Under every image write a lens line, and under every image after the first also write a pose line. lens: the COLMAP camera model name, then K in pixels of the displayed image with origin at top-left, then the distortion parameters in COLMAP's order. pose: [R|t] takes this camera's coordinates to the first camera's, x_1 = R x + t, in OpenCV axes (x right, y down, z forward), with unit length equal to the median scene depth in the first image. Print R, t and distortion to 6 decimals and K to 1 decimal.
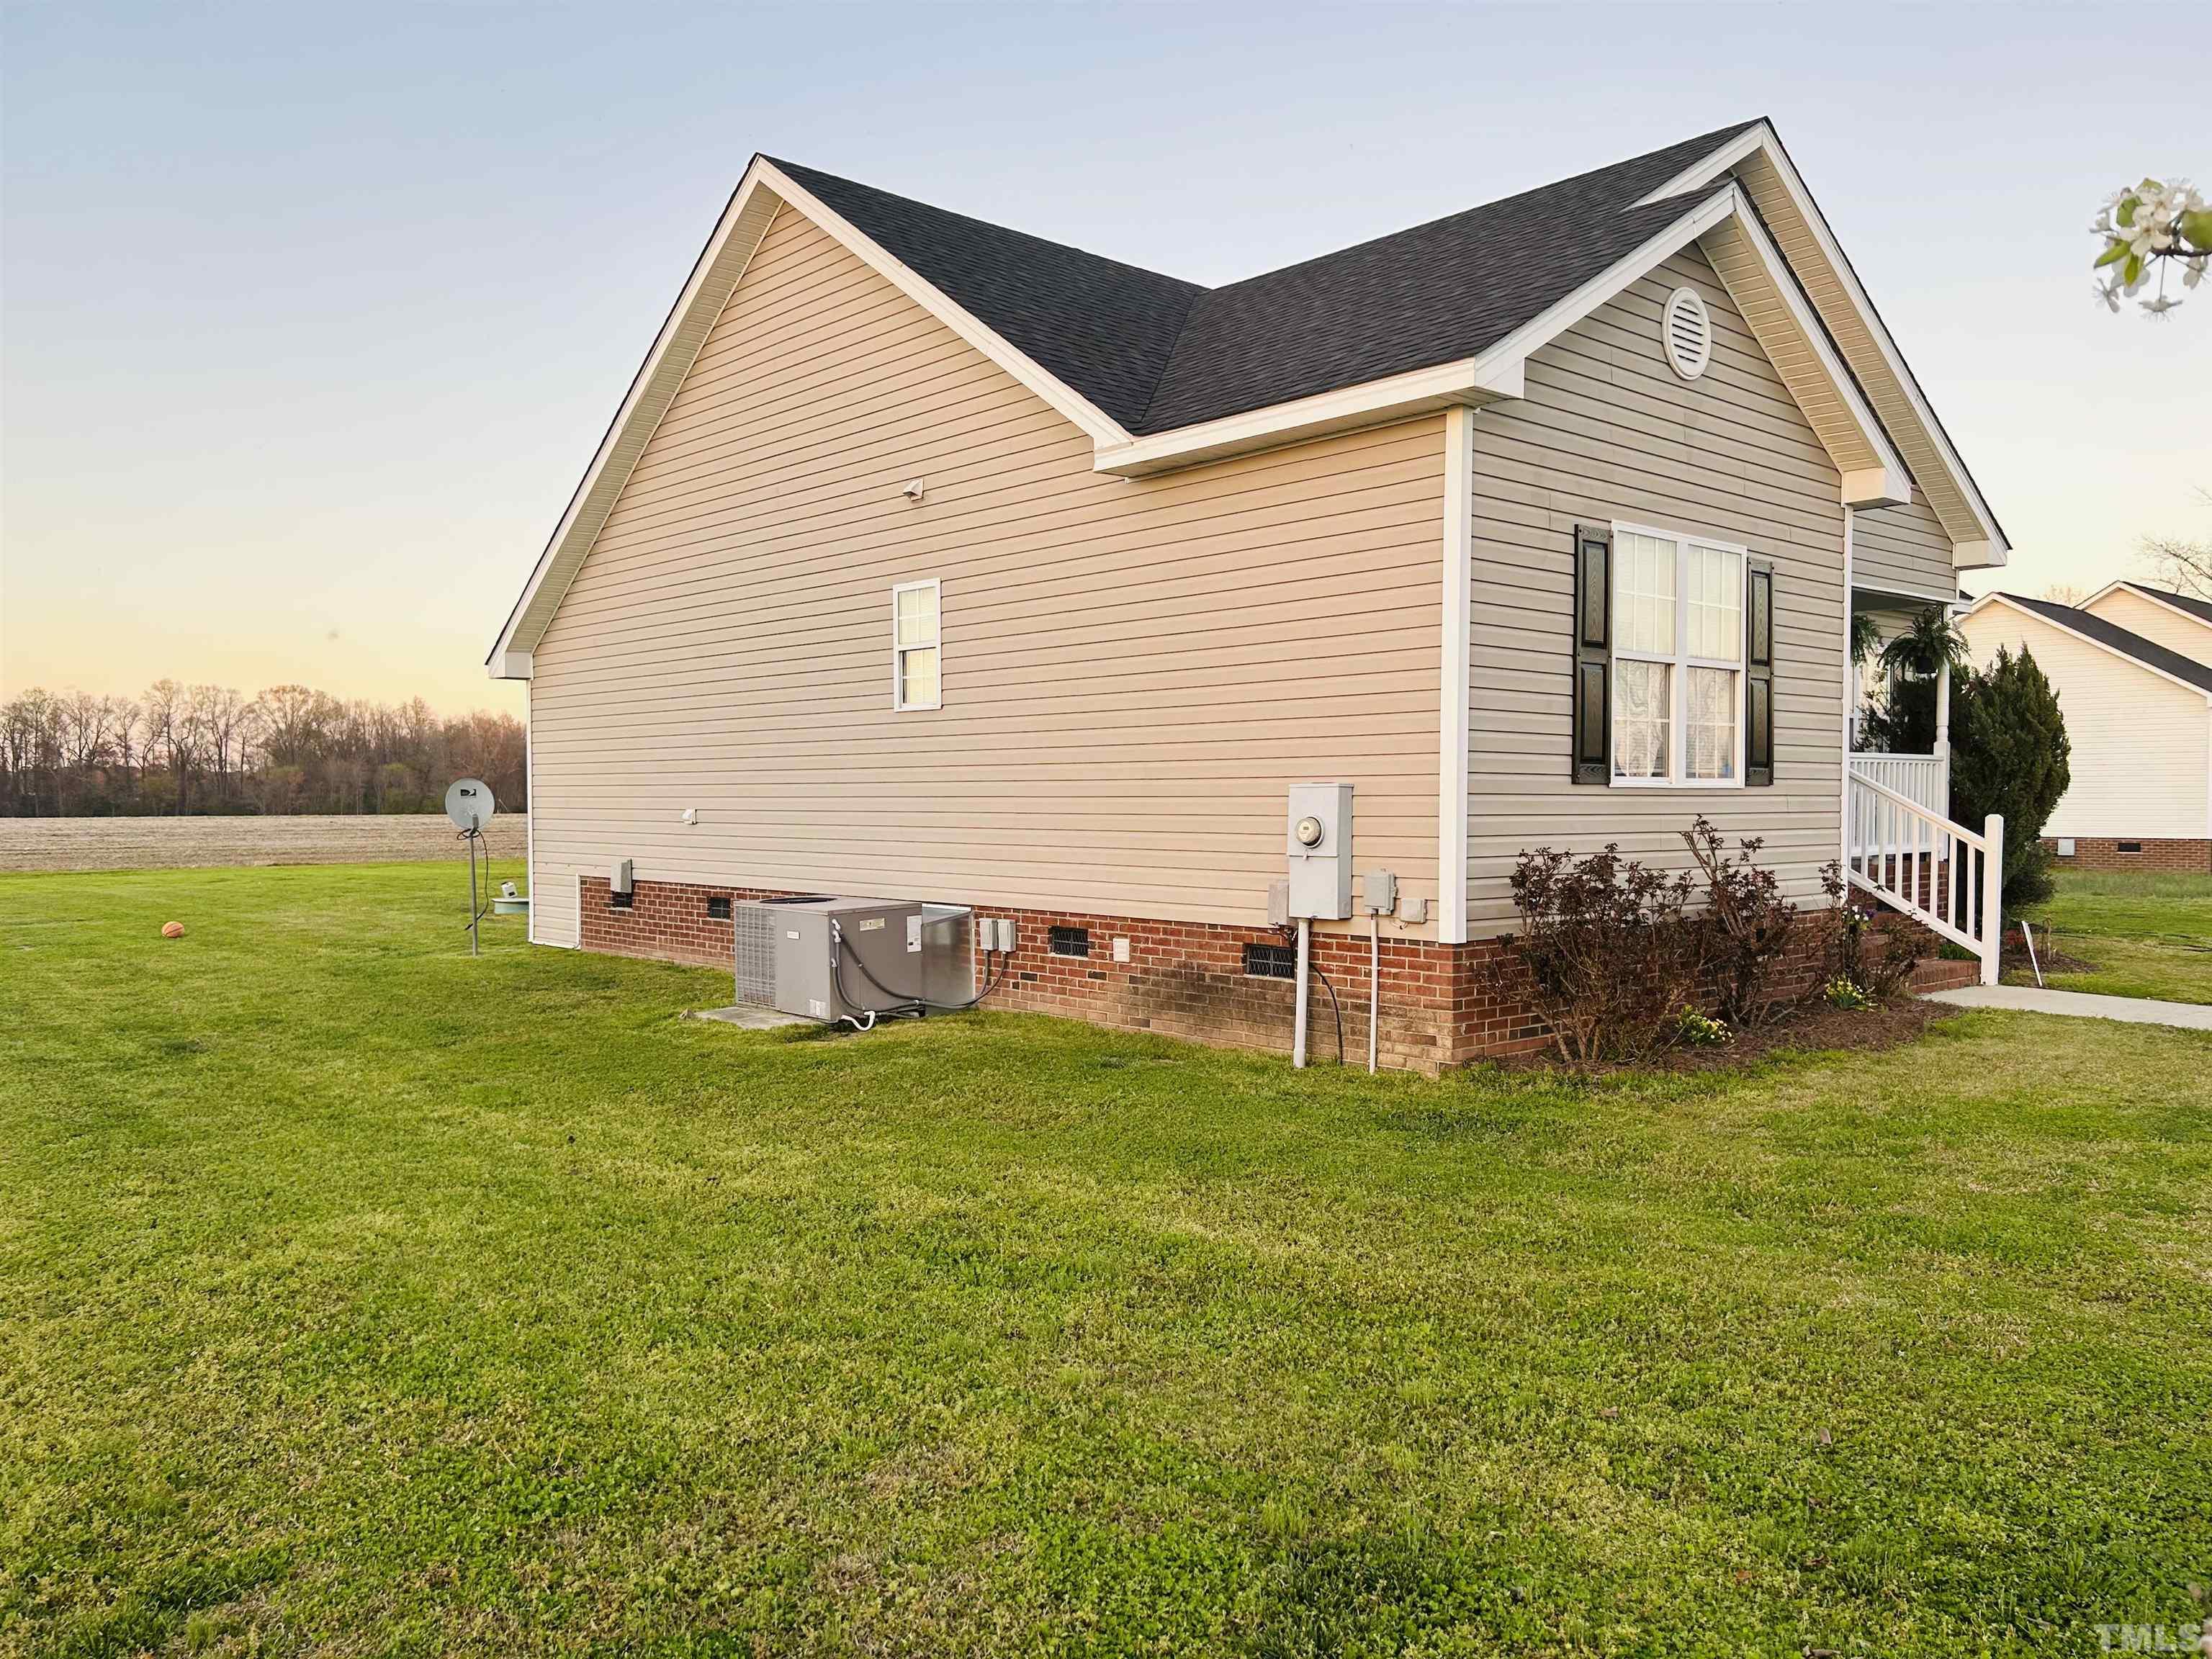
lens RADIAL K [[1651.2, 0, 1153.5], [0, 1651.2, 829.0], [0, 0, 1]] dist [0.030606, -0.010005]
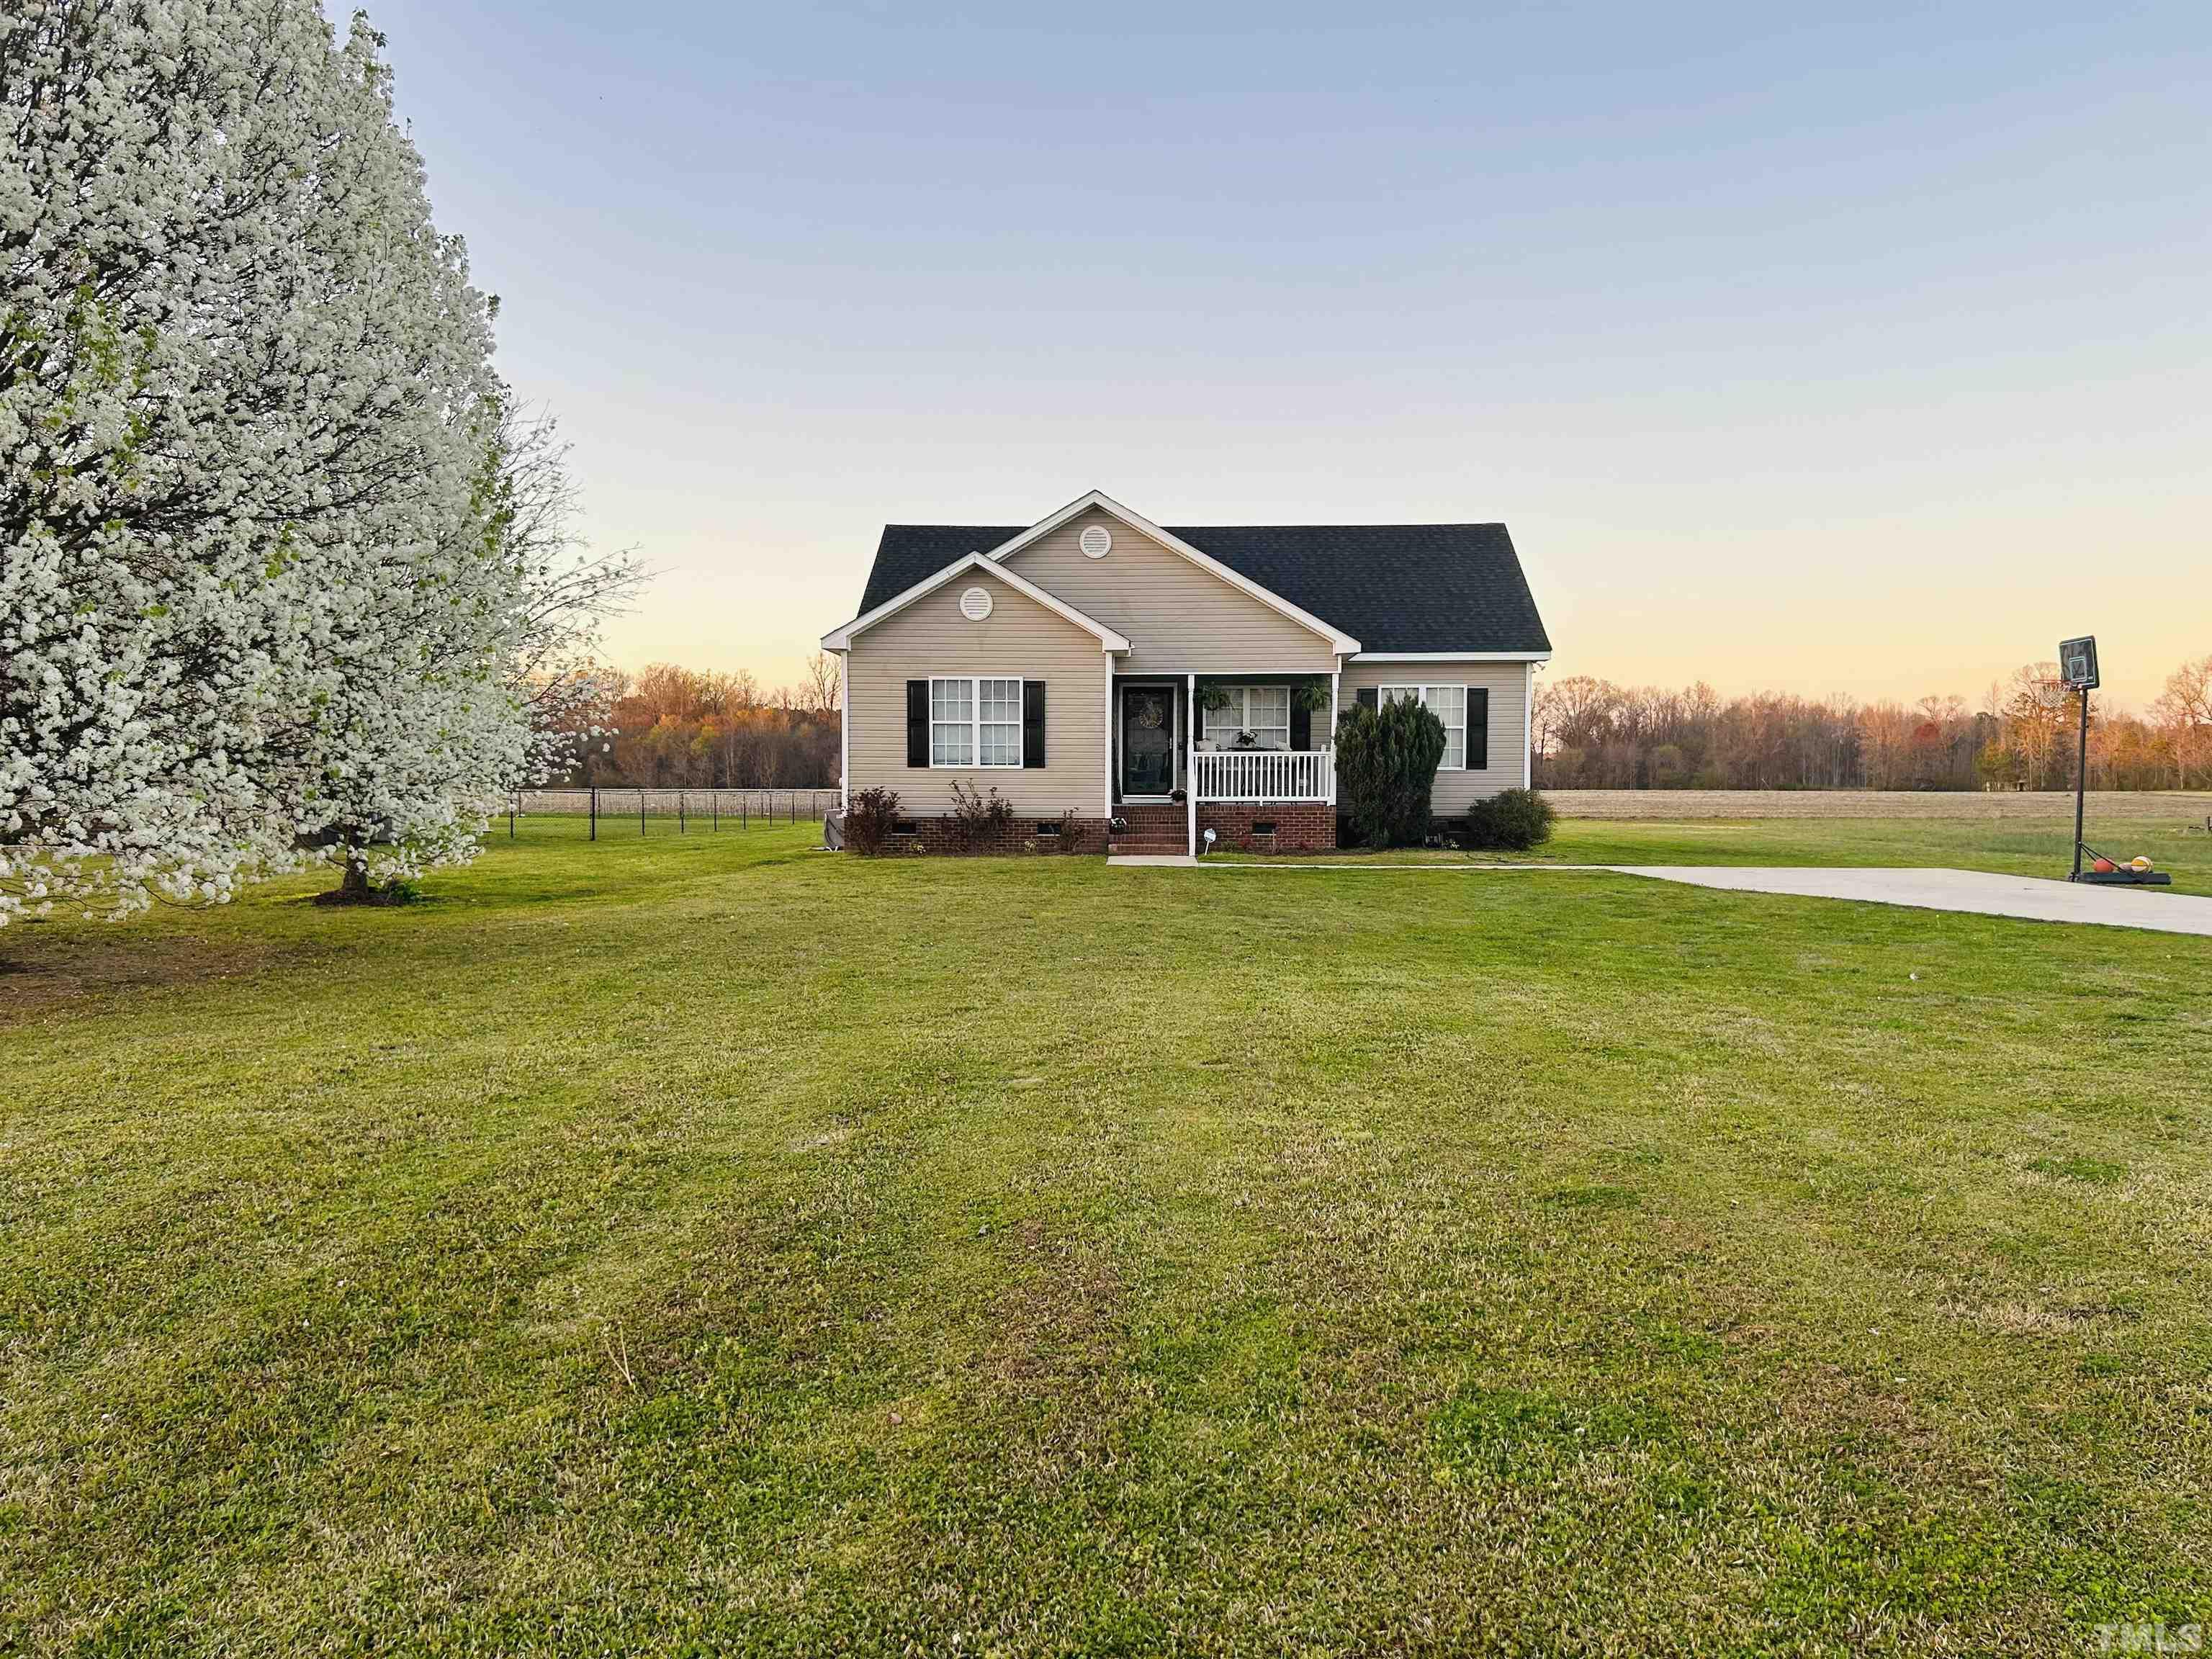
lens RADIAL K [[1651.2, 0, 1153.5], [0, 1651.2, 829.0], [0, 0, 1]] dist [0.030606, -0.010005]
pose [[0.728982, 0.026321, -0.684027, 2.248748], [-0.017997, 0.999652, 0.019287, 0.015563], [0.684296, -0.001750, 0.729202, -0.735358]]
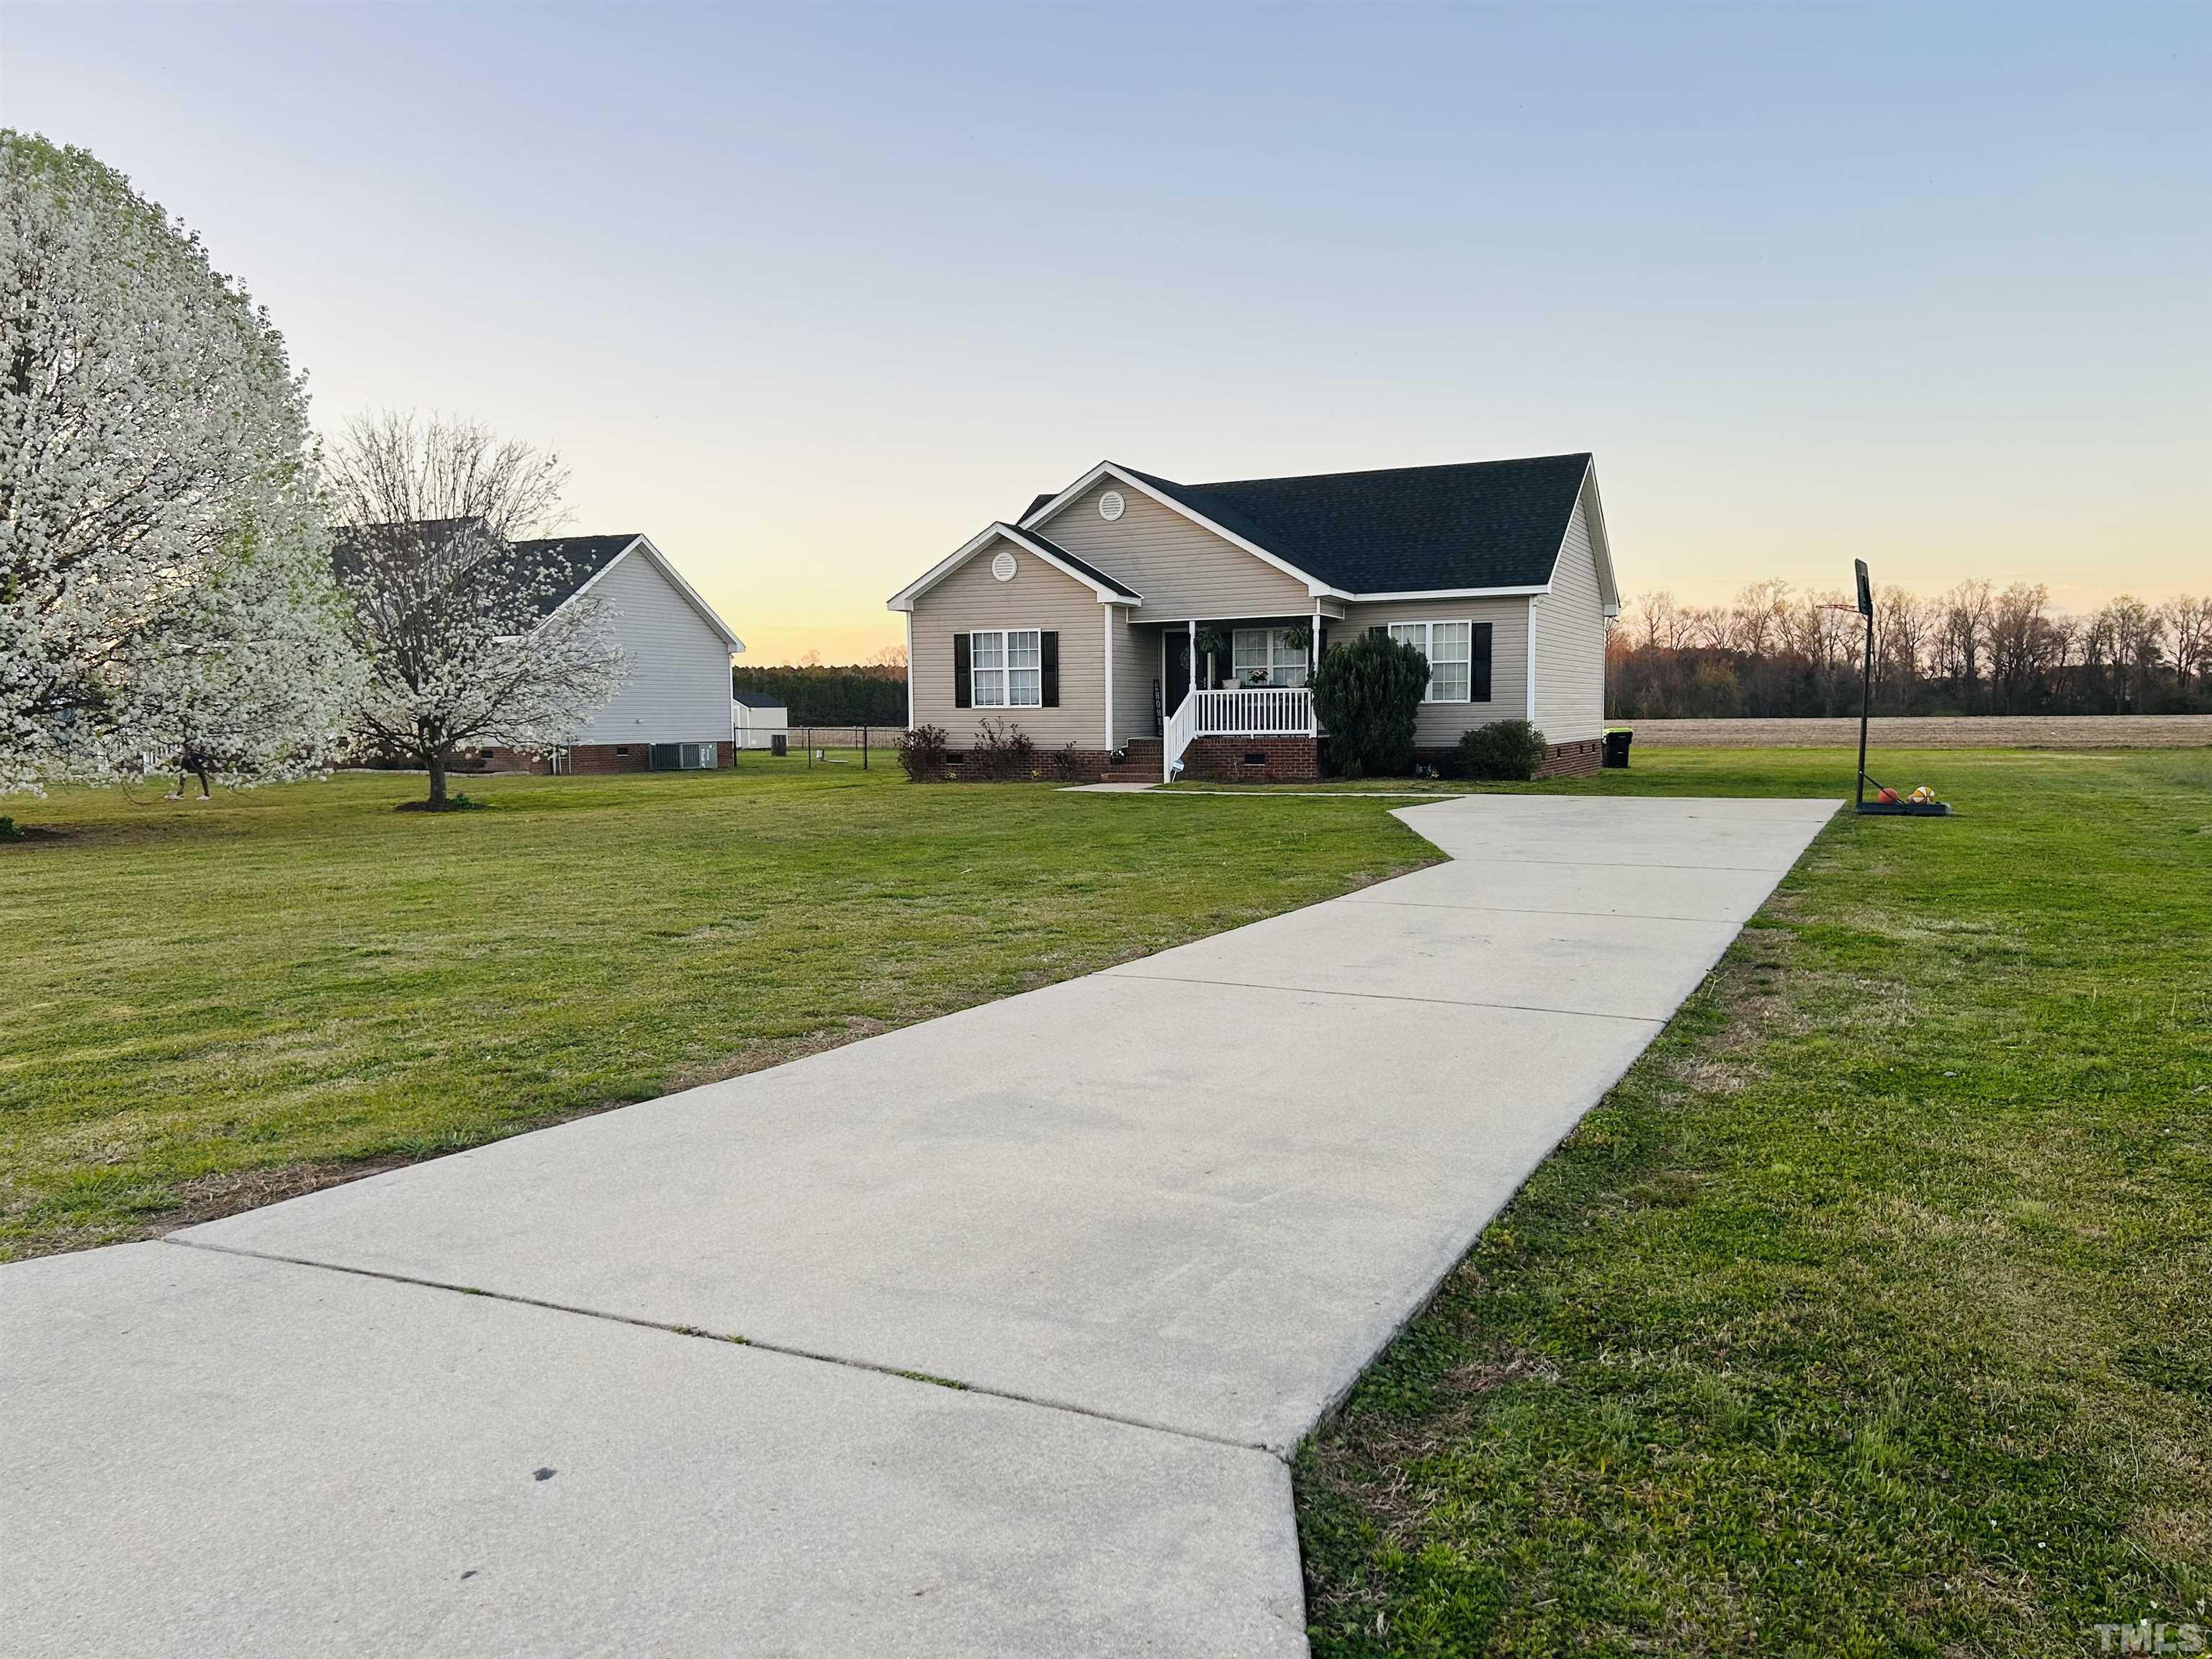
lens RADIAL K [[1632.6, 0, 1120.4], [0, 1632.6, 865.3], [0, 0, 1]] dist [0.014007, 0.000929]
pose [[0.375589, 0.085760, -0.922810, 3.150327], [-0.008836, 0.995996, 0.088966, -0.005155], [0.926744, -0.025261, 0.374843, 0.008357]]
